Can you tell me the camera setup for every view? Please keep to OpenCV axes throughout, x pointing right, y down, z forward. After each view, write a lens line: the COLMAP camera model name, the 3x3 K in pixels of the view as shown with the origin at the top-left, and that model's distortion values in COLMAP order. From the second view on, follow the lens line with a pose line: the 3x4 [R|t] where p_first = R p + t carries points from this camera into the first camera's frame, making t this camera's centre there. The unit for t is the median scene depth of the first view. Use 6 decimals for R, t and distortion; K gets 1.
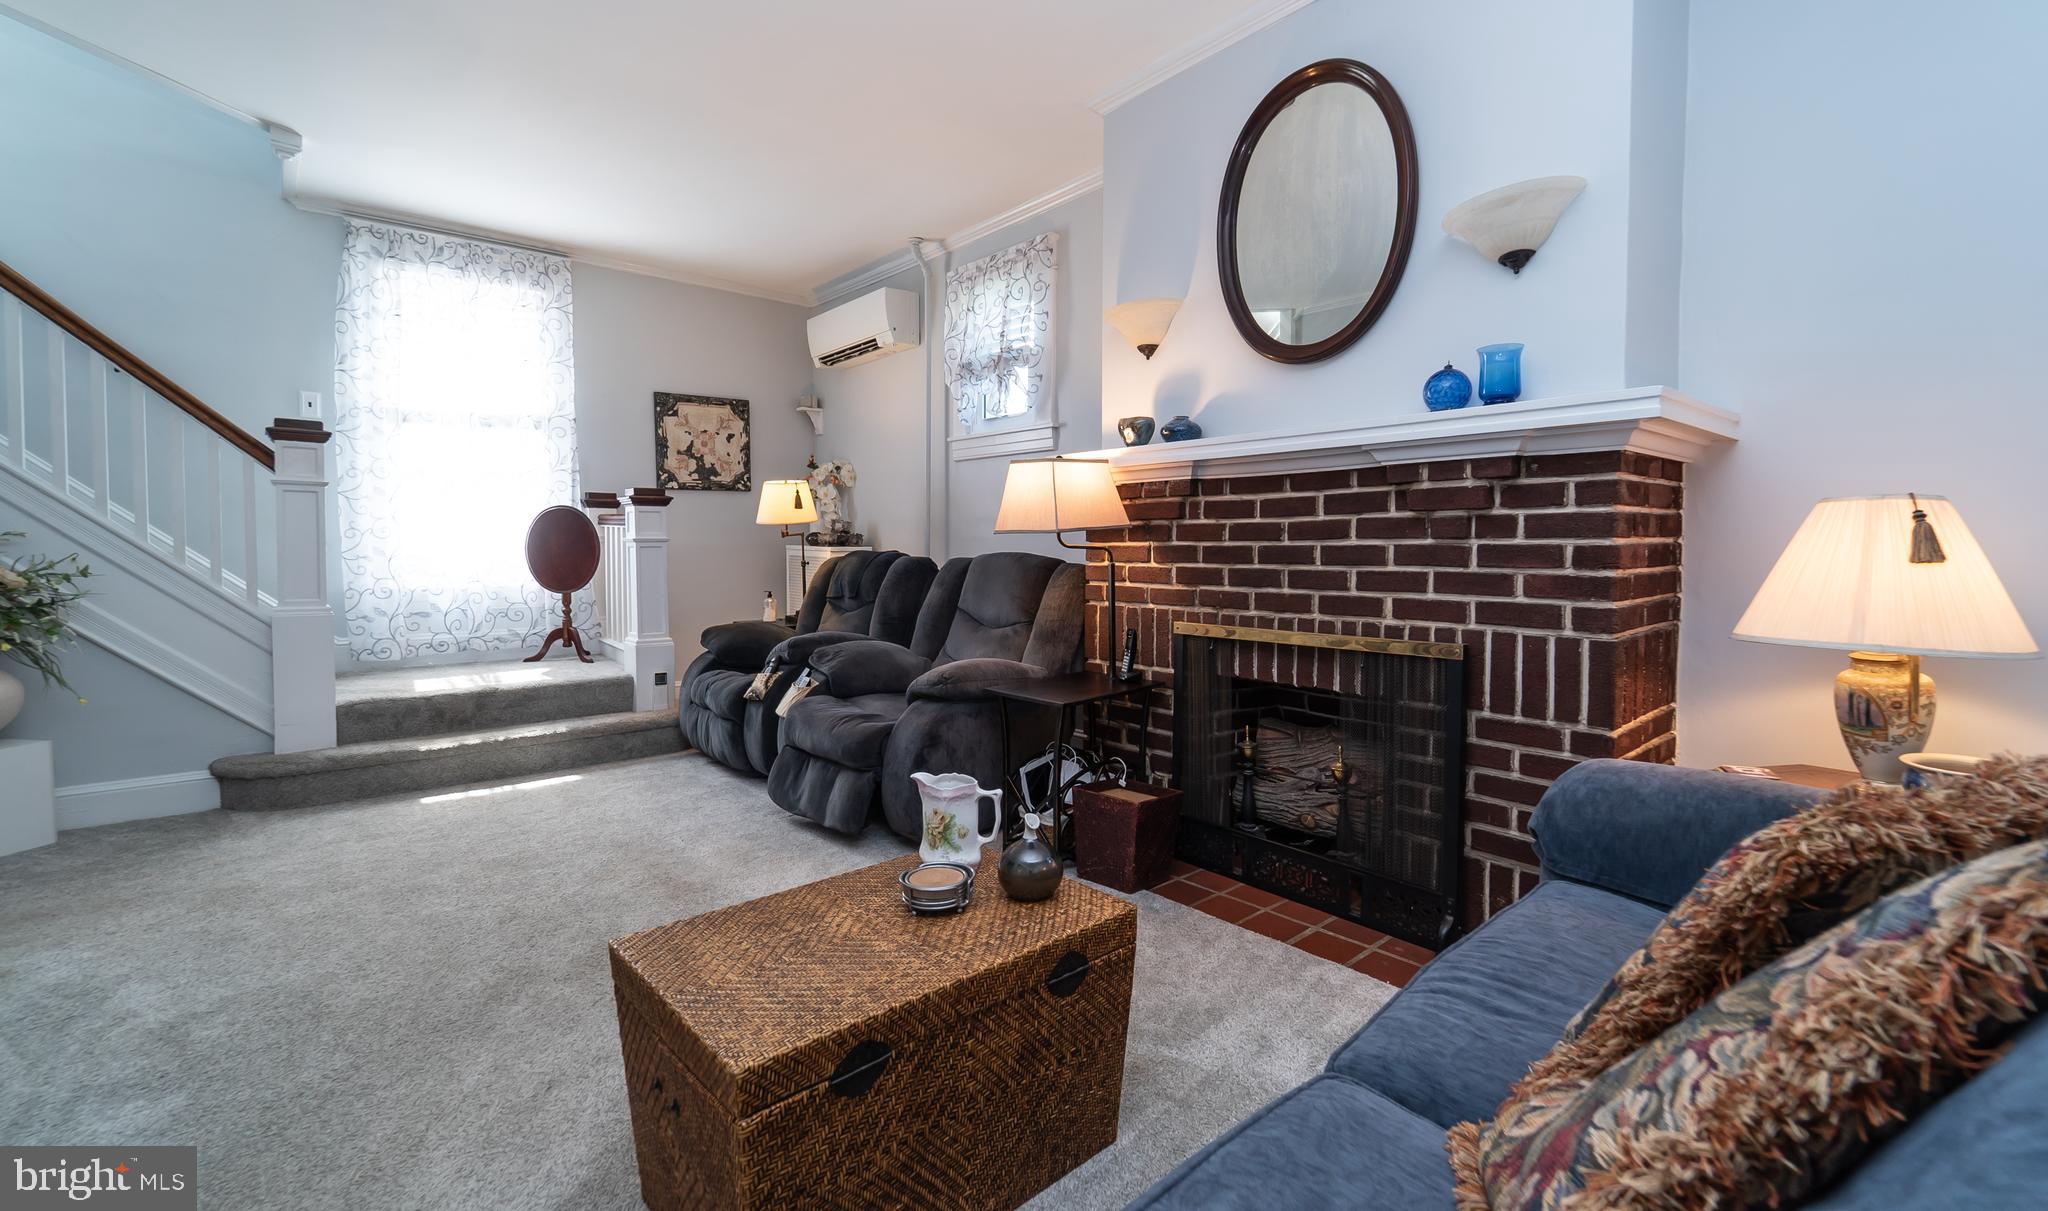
lens RADIAL K [[889.4, 0, 1024.0], [0, 889.4, 588.9], [0, 0, 1]] dist [-0.005533, -0.000554]
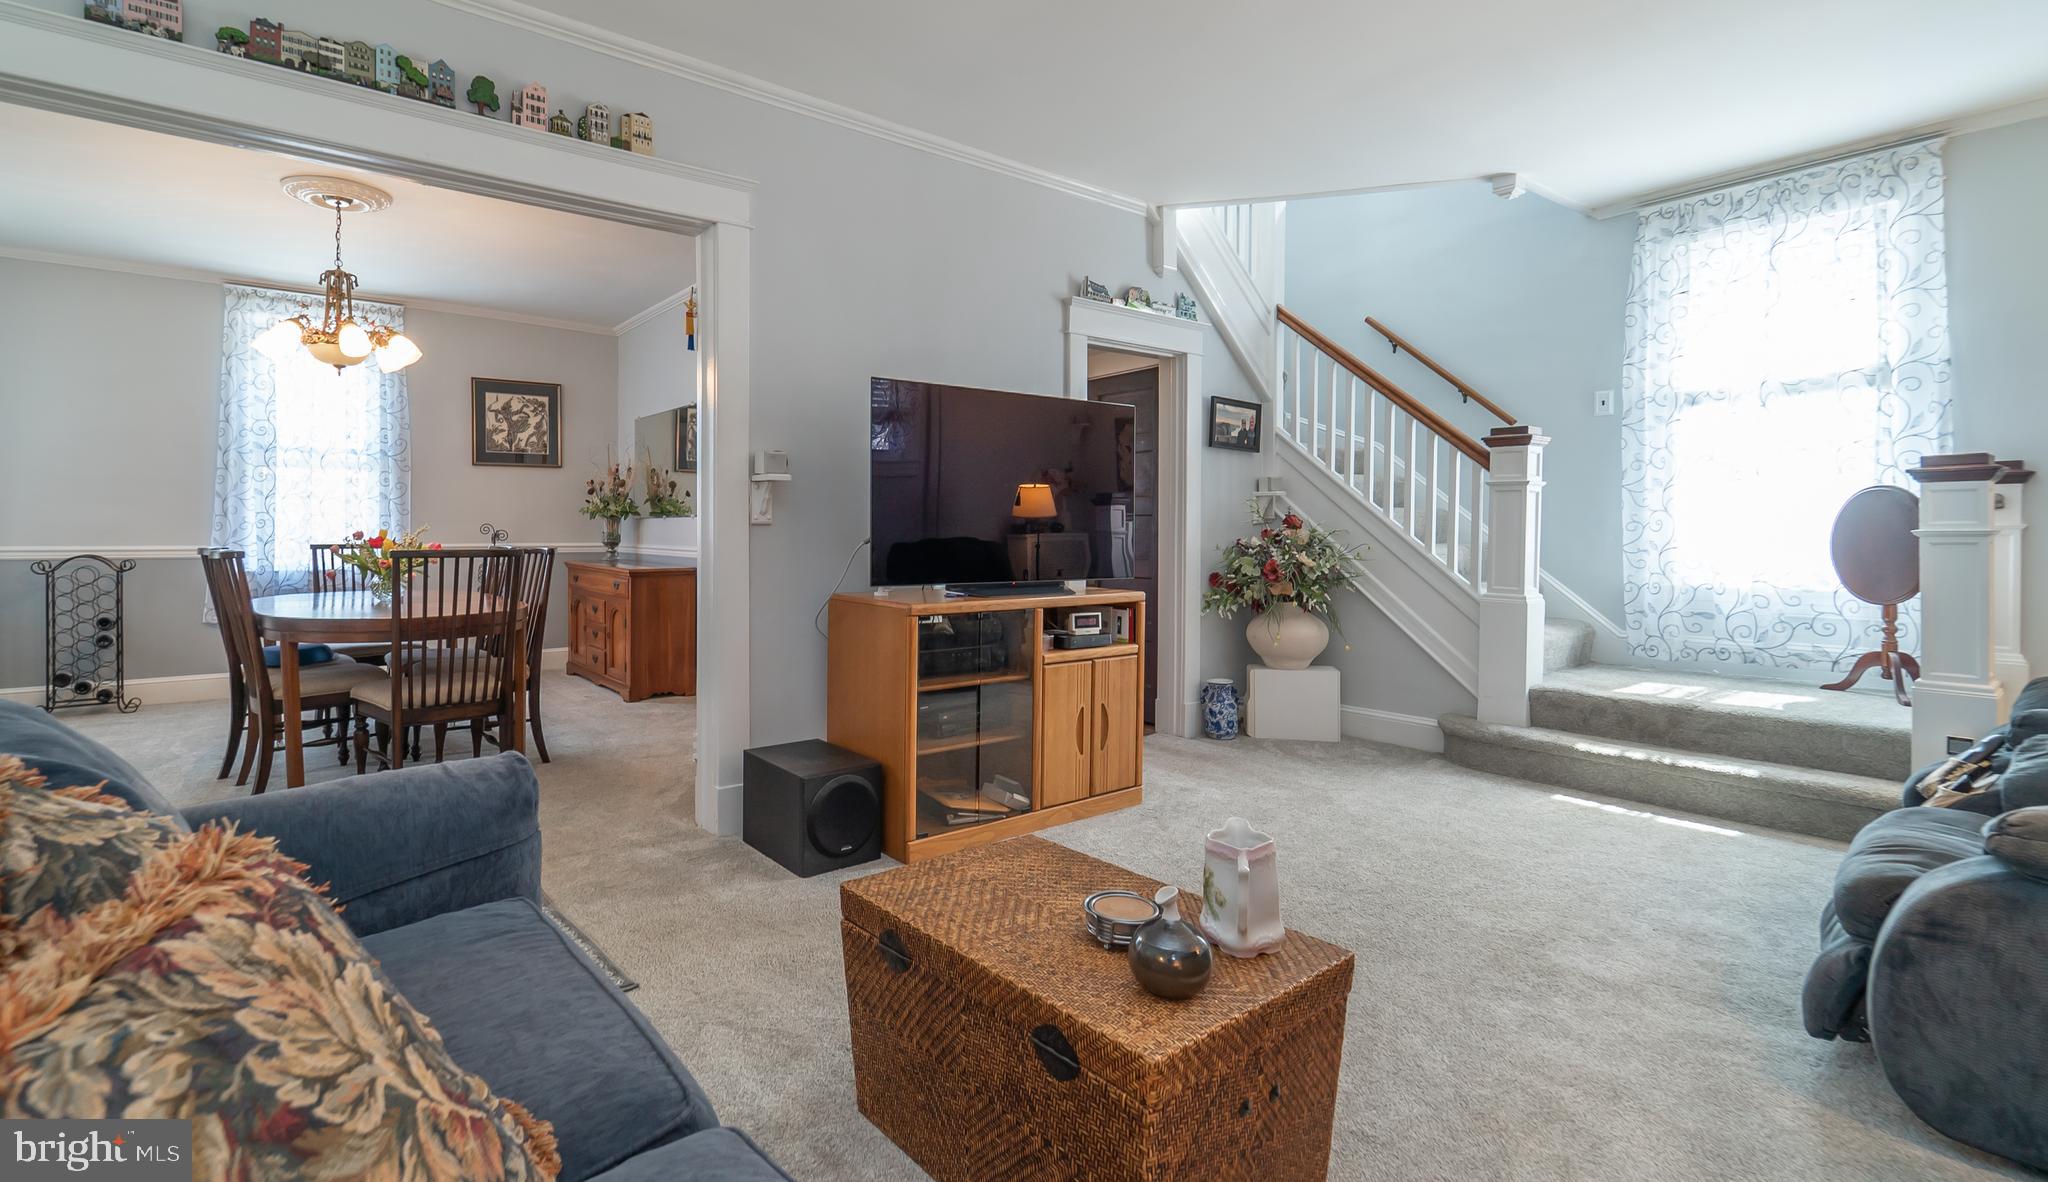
lens RADIAL K [[897.8, 0, 934.6], [0, 897.8, 541.5], [0, 0, 1]] dist [-0.006676, -0.000338]
pose [[-0.074813, 0.009093, -0.997156, 0.496839], [-0.046823, 0.998823, 0.012621, -0.036191], [0.996098, 0.047634, -0.074299, 0.499190]]
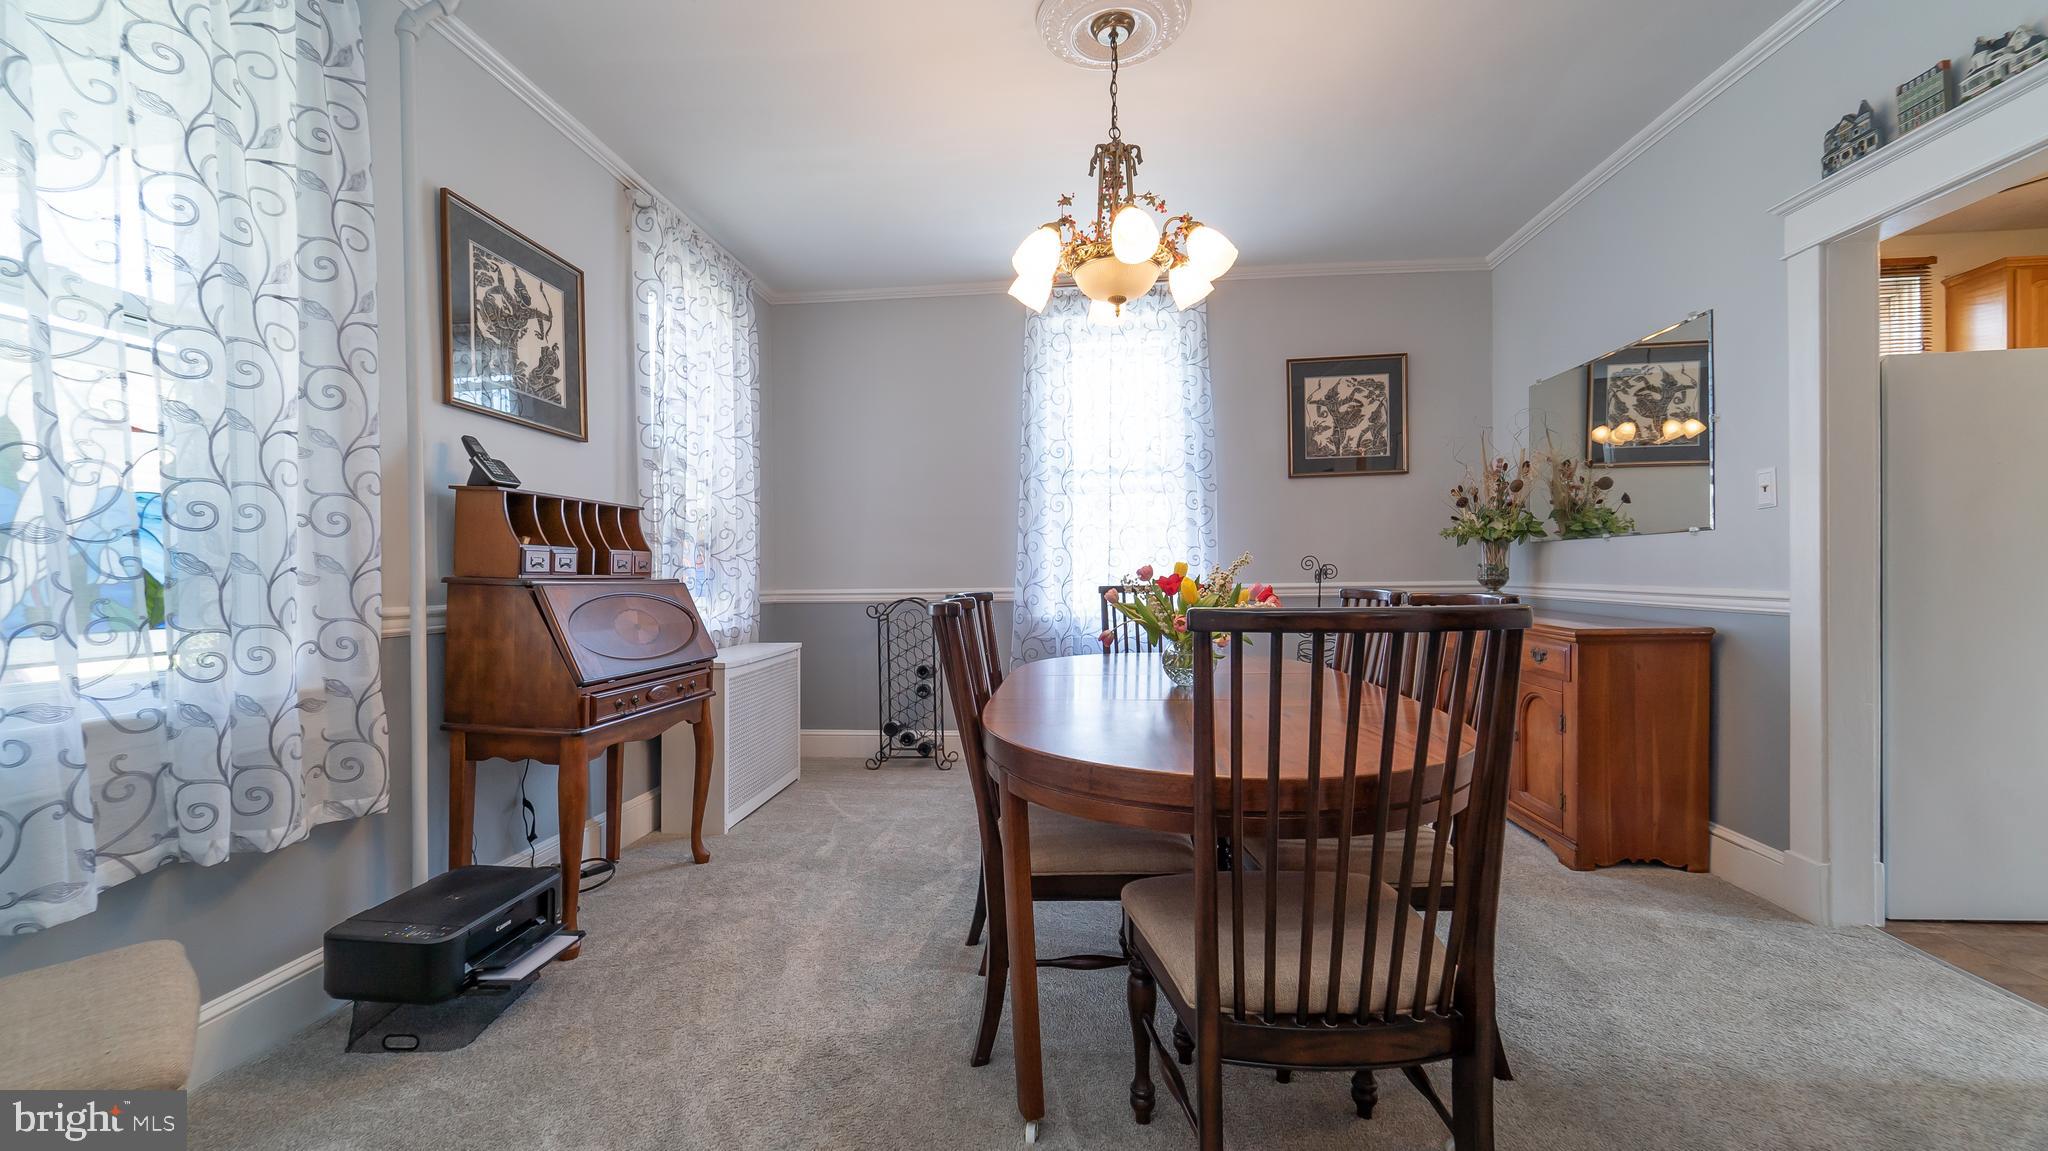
lens RADIAL K [[841.4, 0, 1015.7], [0, 841.4, 586.6], [0, 0, 1]] dist [0.002155, -0.000899]
pose [[-0.737500, 0.018885, -0.675083, -0.323348], [-0.016852, 0.998783, 0.046350, -0.002225], [0.675137, 0.045560, -0.736284, -0.084586]]
